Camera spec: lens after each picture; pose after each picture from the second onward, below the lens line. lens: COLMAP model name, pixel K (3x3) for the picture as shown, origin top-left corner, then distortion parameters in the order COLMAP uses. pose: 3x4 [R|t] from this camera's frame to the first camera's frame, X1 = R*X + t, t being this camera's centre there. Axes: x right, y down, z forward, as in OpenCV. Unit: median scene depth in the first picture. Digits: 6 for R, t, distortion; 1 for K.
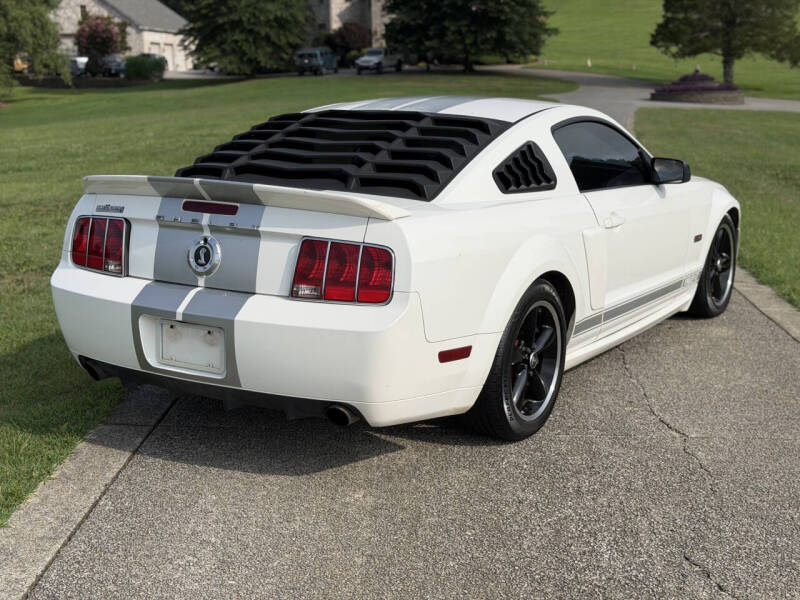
lens RADIAL K [[1104.3, 0, 403.4], [0, 1104.3, 302.5], [0, 0, 1]] dist [0.175701, -0.387986]
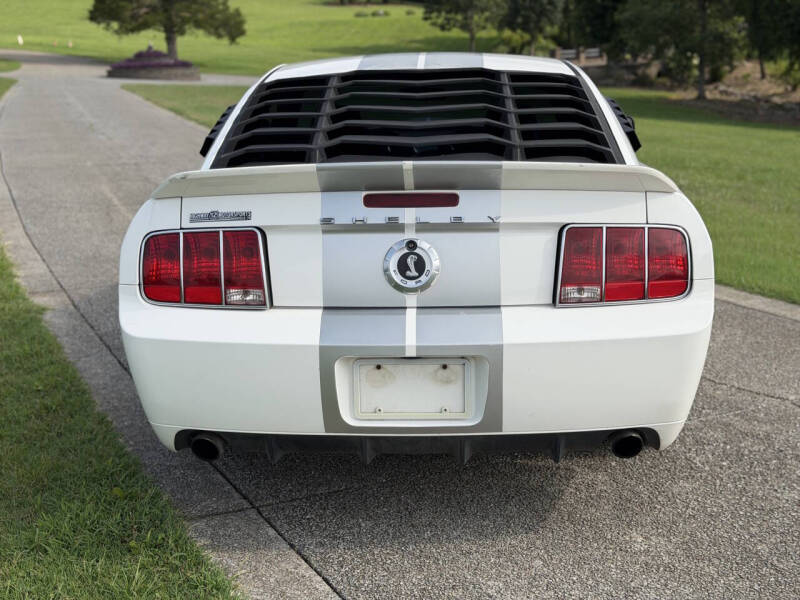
lens RADIAL K [[1104.3, 0, 403.4], [0, 1104.3, 302.5], [0, 0, 1]] dist [0.175701, -0.387986]
pose [[0.873260, -0.128302, 0.470059, -0.522536], [0.119777, 0.991633, 0.048148, -0.052541], [-0.472303, 0.014256, 0.881321, 0.347852]]
